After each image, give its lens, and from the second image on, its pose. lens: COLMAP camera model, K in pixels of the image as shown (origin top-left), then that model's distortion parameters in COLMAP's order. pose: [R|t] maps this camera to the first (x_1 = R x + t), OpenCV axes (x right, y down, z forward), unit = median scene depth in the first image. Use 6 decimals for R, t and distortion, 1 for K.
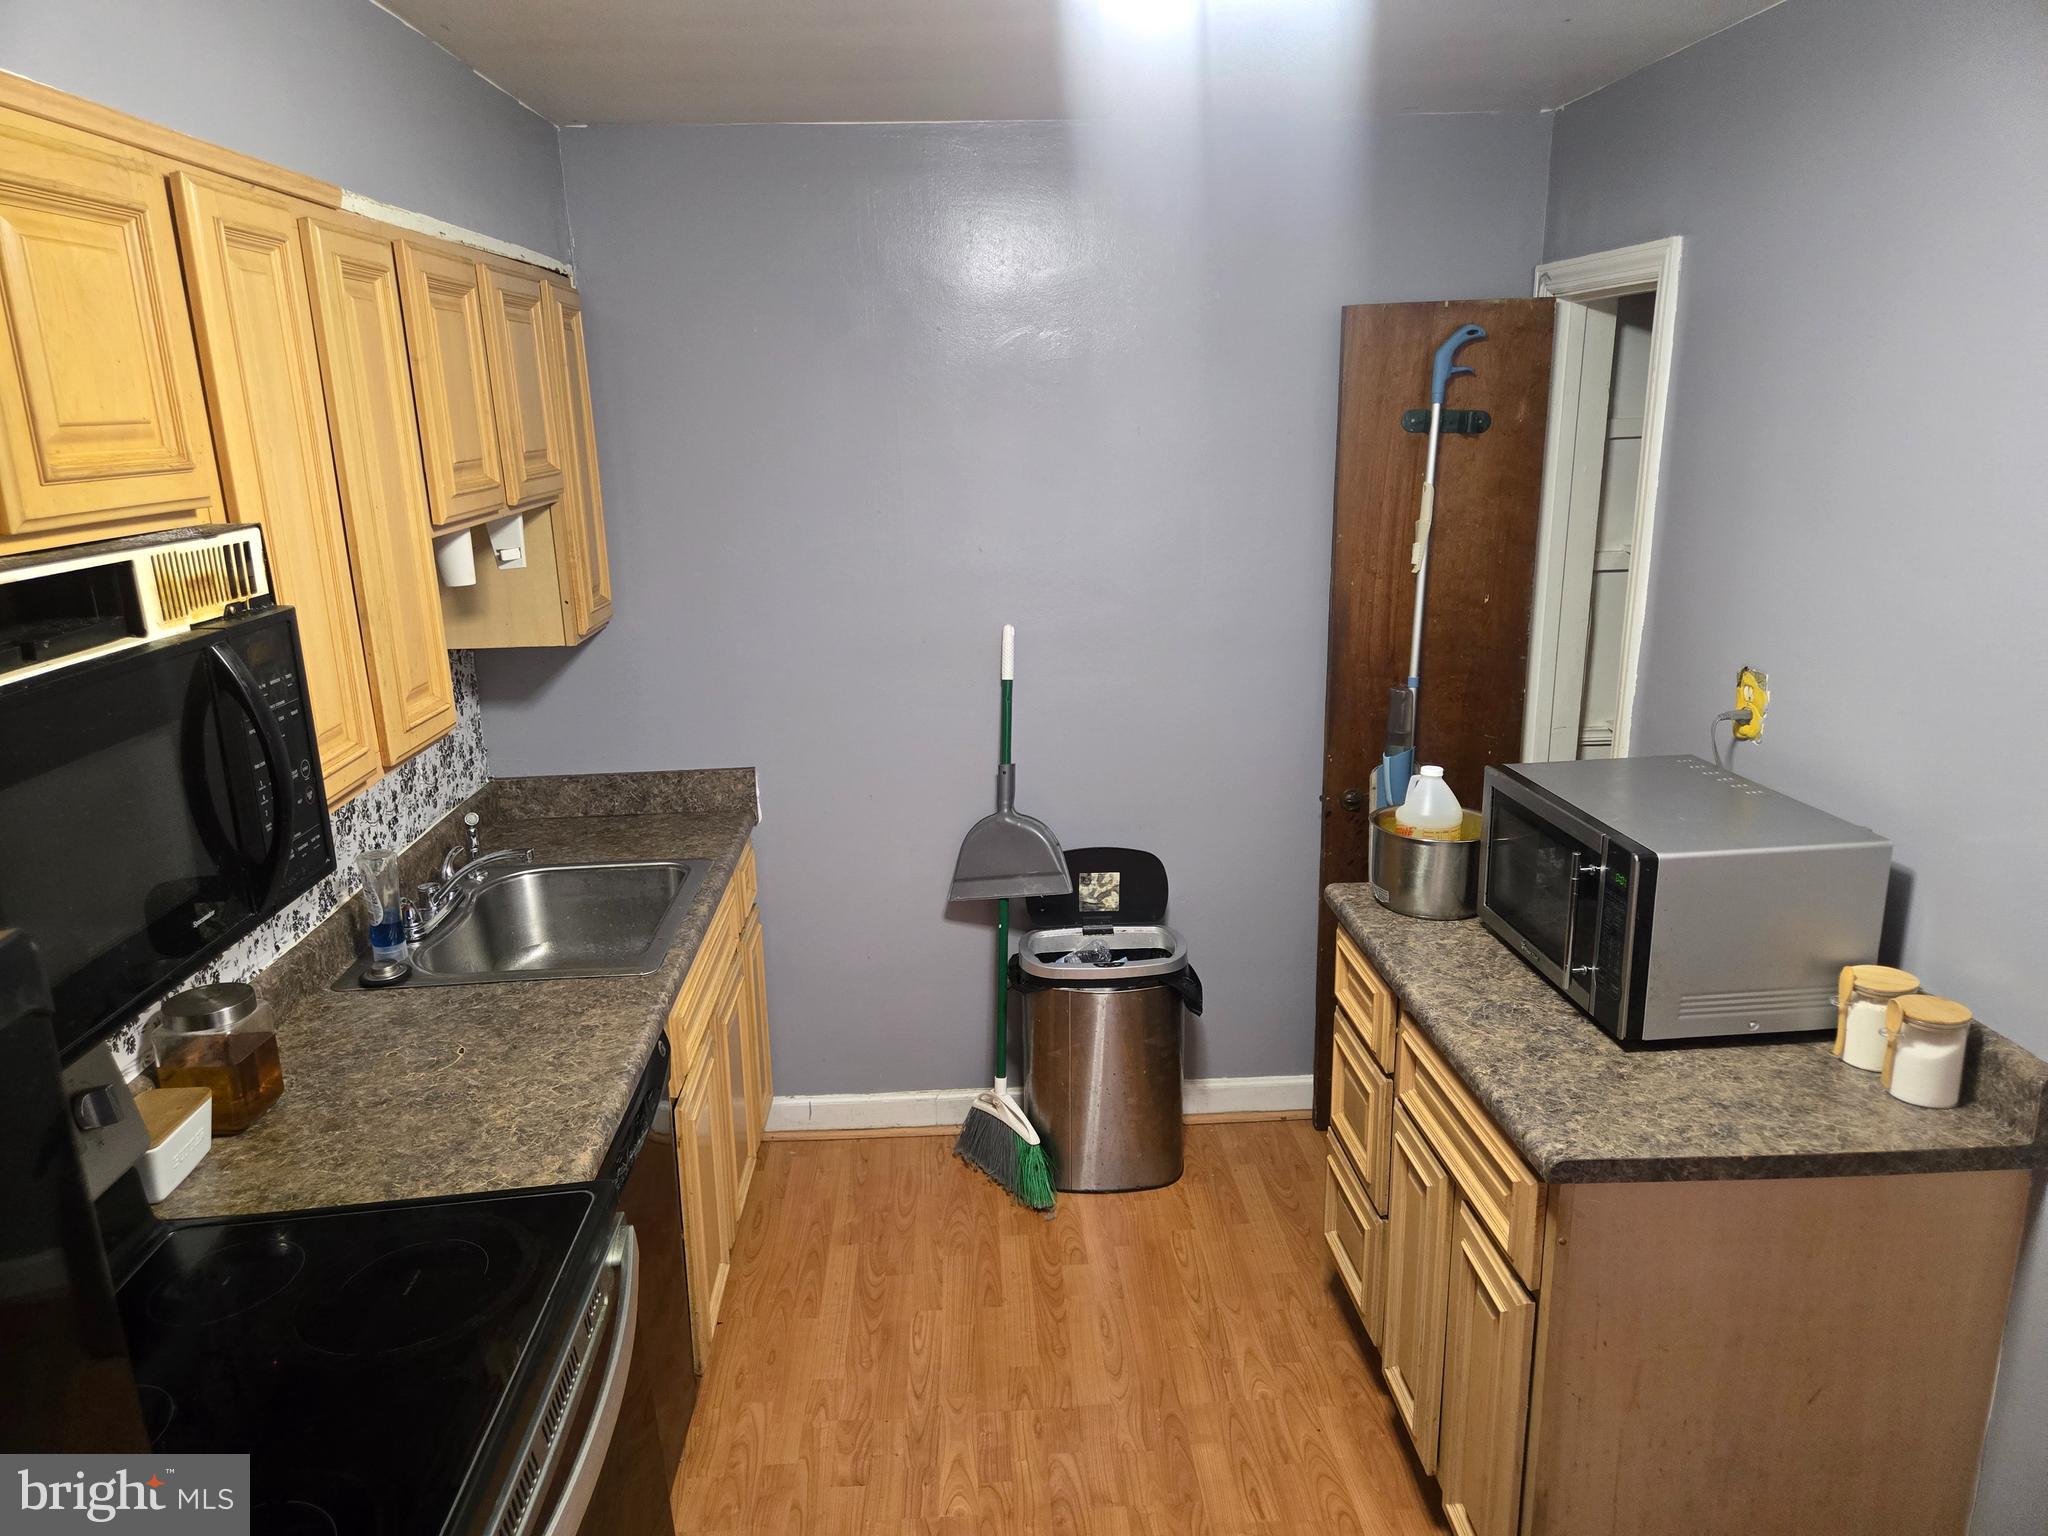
lens RADIAL K [[1361.2, 0, 1021.3], [0, 1361.2, 783.4], [0, 0, 1]] dist [0.092236, -0.090868]
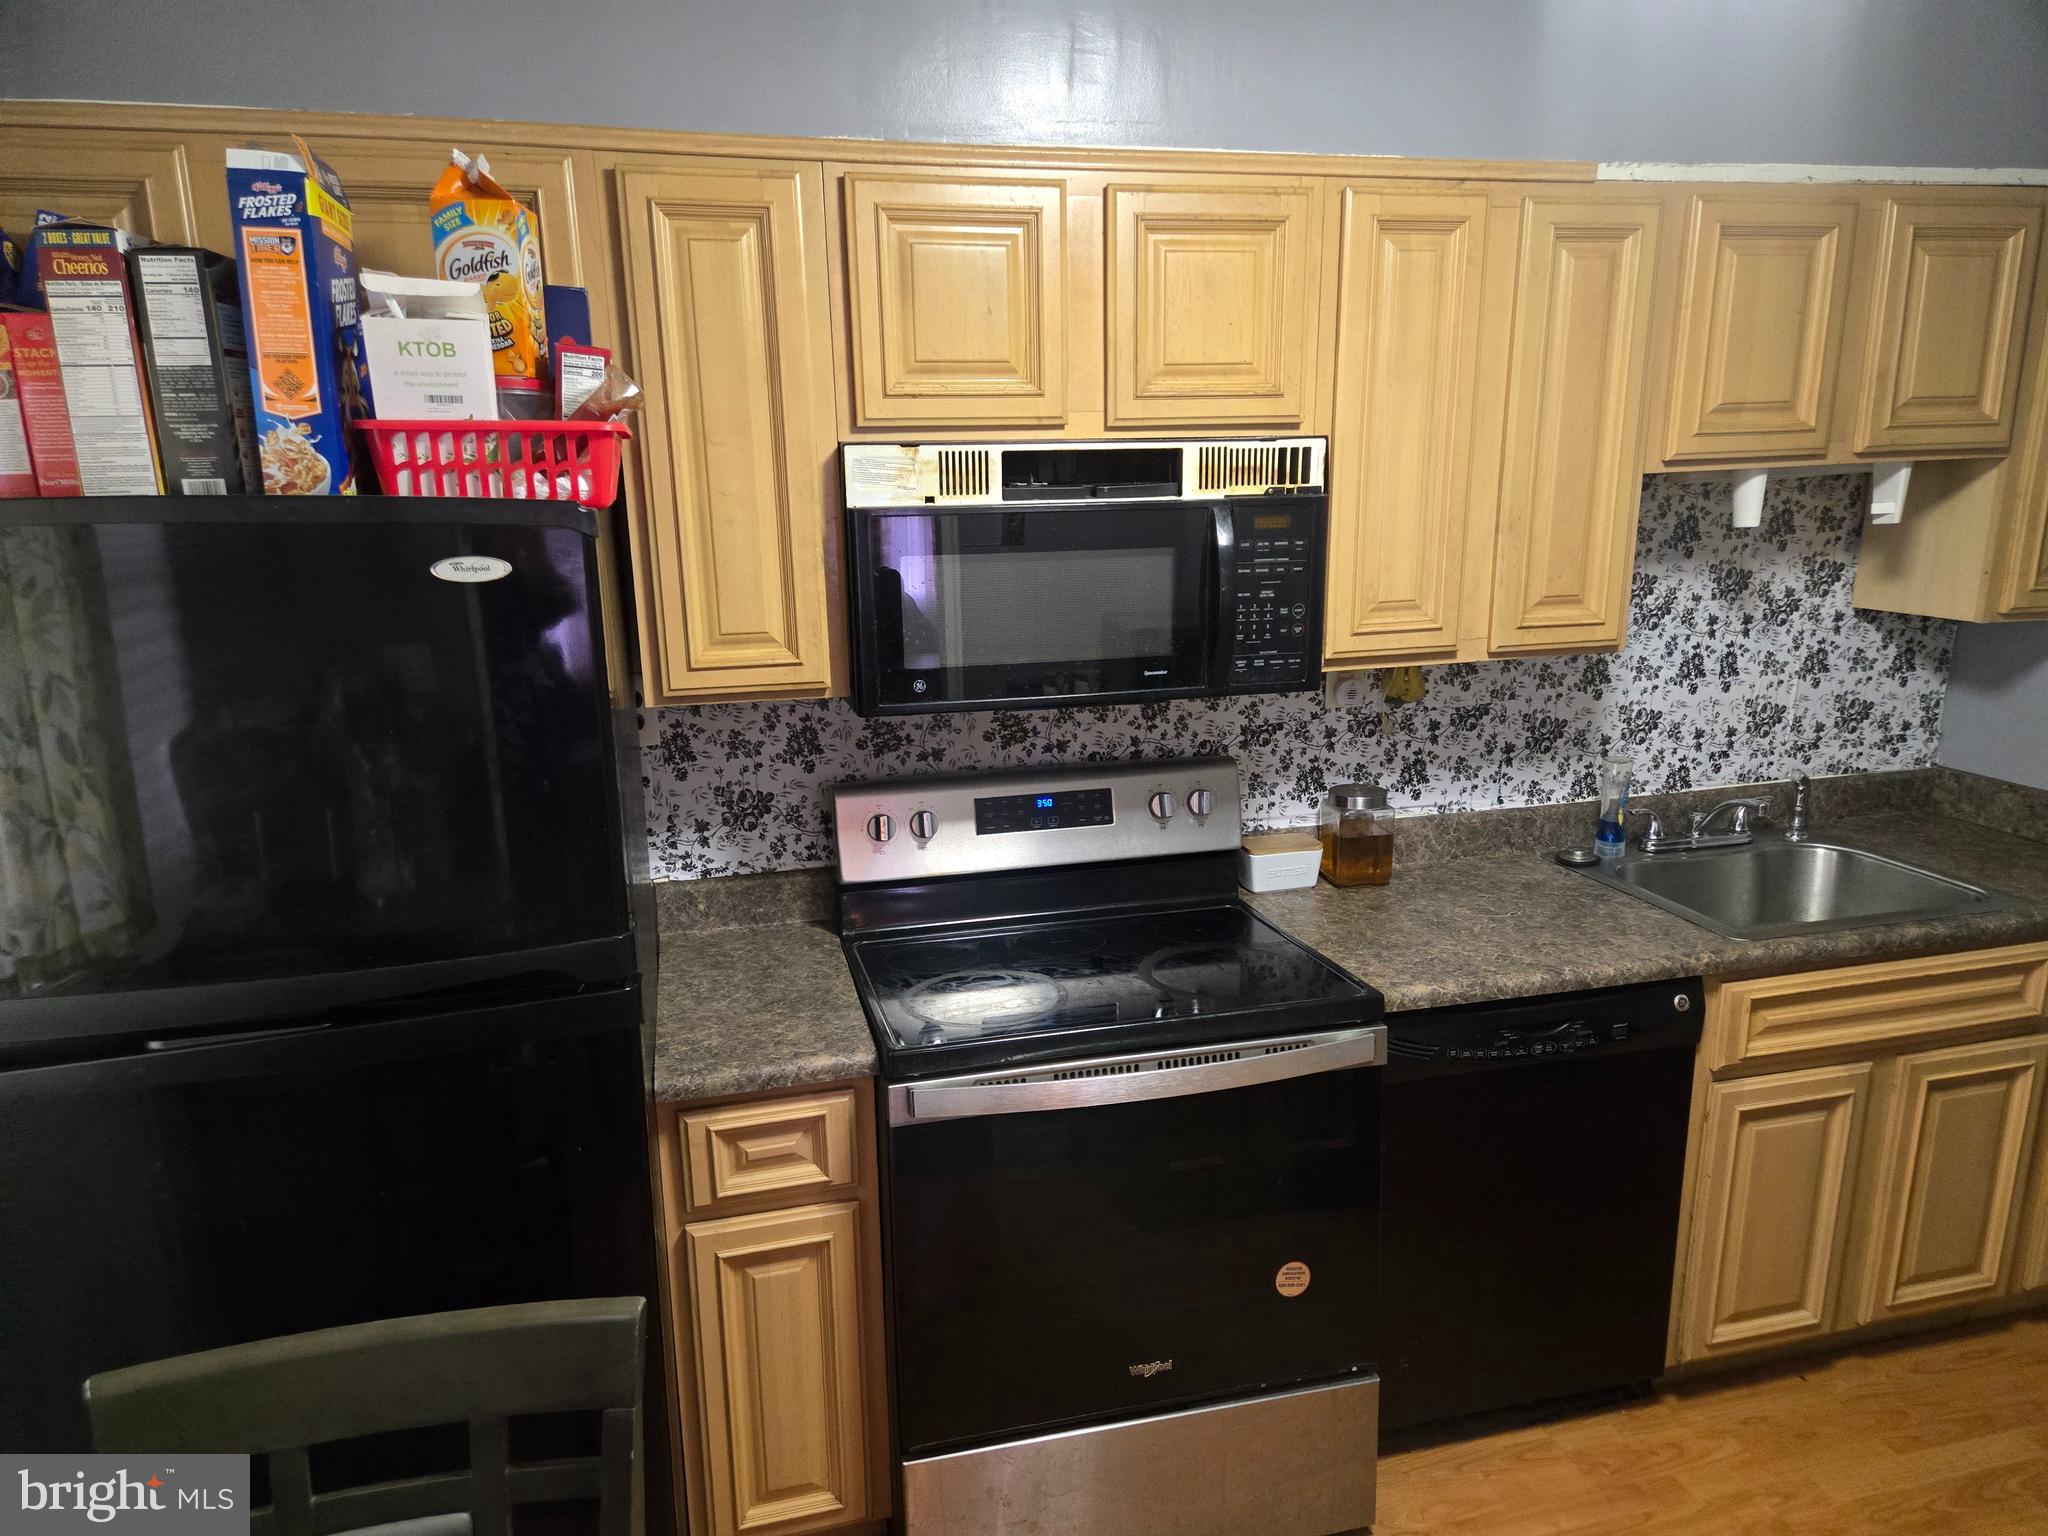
lens RADIAL K [[1361.2, 0, 1021.3], [0, 1361.2, 783.4], [0, 0, 1]] dist [0.092236, -0.090868]
pose [[0.189193, 0.246032, -0.950618, 0.547856], [-0.249901, 0.948290, 0.195694, -0.030372], [0.949608, 0.200537, 0.240893, 0.288833]]
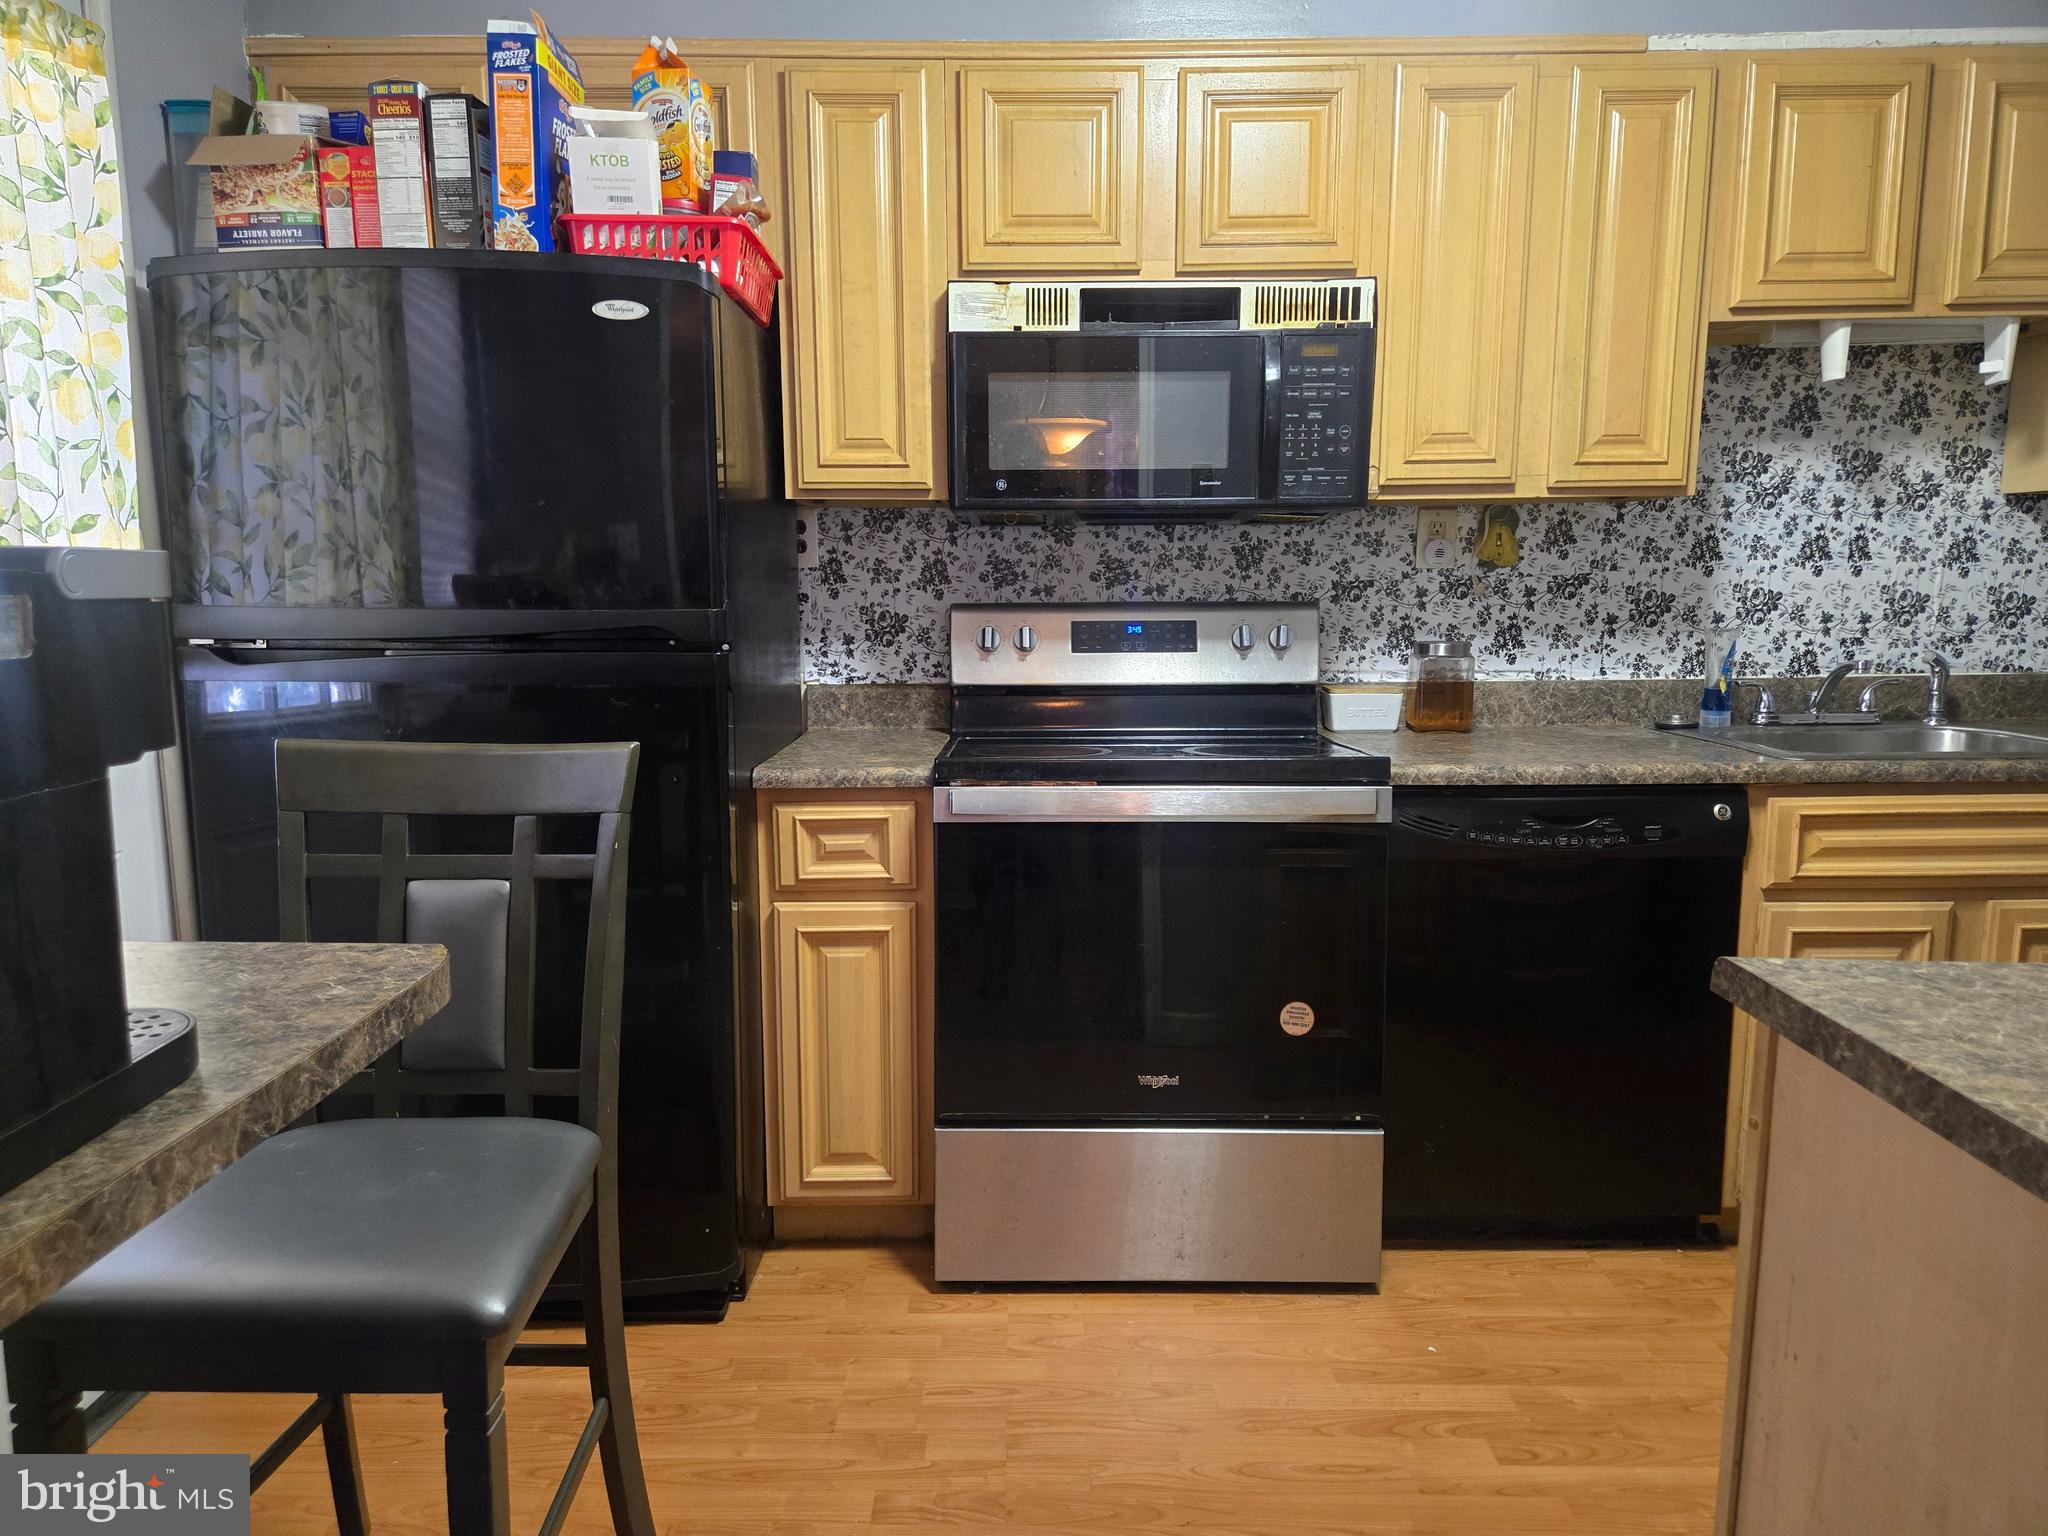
lens RADIAL K [[1374.4, 0, 1024.0], [0, 1374.4, 768.0], [0, 0, 1]] dist [0.084602, -0.078355]
pose [[-0.057772, 0.151683, -0.986739, 0.770055], [-0.263768, 0.950949, 0.161625, 0.134907], [0.962855, 0.269607, -0.014929, 0.524414]]
